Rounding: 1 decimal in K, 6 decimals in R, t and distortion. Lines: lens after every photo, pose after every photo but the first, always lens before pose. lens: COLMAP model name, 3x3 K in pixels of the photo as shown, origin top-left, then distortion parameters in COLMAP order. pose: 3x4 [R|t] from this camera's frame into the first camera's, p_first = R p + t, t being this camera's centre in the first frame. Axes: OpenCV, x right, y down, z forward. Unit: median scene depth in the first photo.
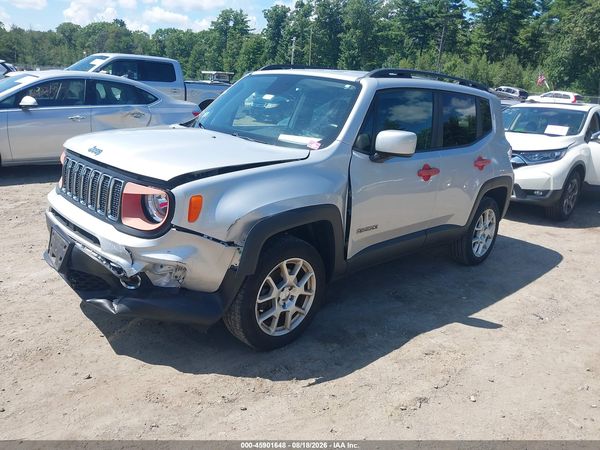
lens RADIAL K [[475.9, 0, 300.0], [0, 475.9, 225.0], [0, 0, 1]] dist [0.009298, 0.002794]
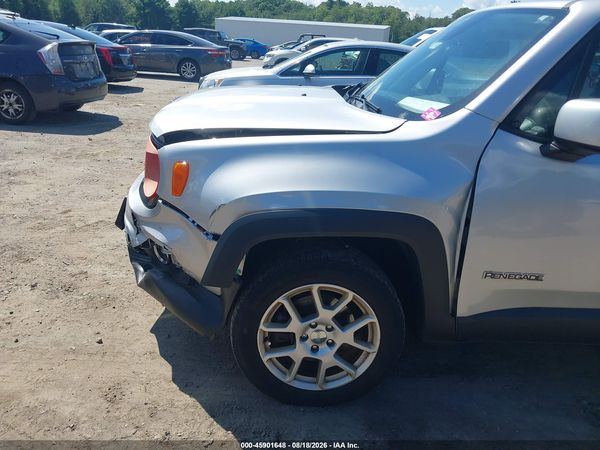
lens RADIAL K [[478.8, 0, 300.0], [0, 478.8, 225.0], [0, 0, 1]] dist [0.004216, -0.018973]
pose [[0.739720, 0.216372, -0.637179, 0.340912], [-0.198917, 0.974888, 0.100122, -0.063897], [0.642842, 0.052683, 0.764185, 0.463507]]
